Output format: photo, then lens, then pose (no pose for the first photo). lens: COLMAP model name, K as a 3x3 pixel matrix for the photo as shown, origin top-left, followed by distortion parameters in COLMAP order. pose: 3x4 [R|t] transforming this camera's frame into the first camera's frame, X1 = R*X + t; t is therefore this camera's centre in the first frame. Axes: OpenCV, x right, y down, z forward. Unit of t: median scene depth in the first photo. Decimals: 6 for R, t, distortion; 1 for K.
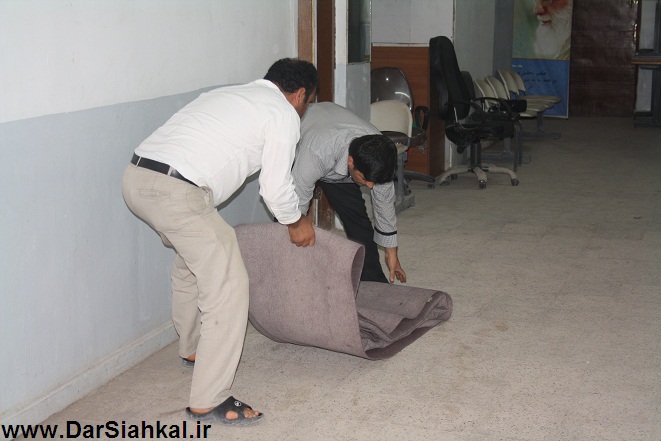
lens RADIAL K [[1204.4, 0, 330.5], [0, 1204.4, 220.5], [0, 0, 1]] dist [0.025414, 0.092454]
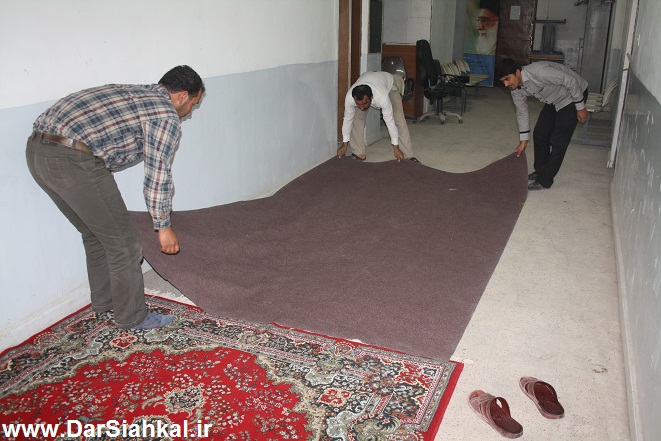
lens RADIAL K [[619.0, 0, 338.6], [0, 619.0, 217.9], [0, 0, 1]] dist [-0.127753, 0.153975]
pose [[0.998352, 0.029161, -0.049433, 0.016959], [-0.022471, 0.991145, 0.130872, -0.004071], [0.052812, -0.129546, 0.990166, 0.041586]]
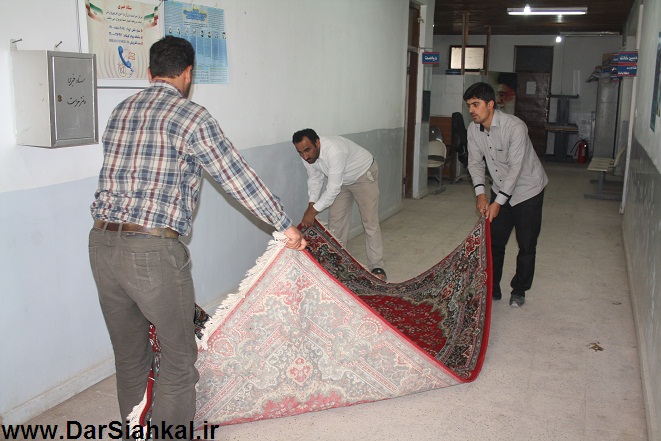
lens RADIAL K [[705.6, 0, 330.5], [0, 705.6, 220.5], [0, 0, 1]] dist [-0.107814, 0.154765]
pose [[0.998769, 0.030349, -0.039238, -0.070946], [-0.030301, 0.999539, 0.001815, 0.037848], [0.039275, -0.000624, 0.999228, -0.216510]]
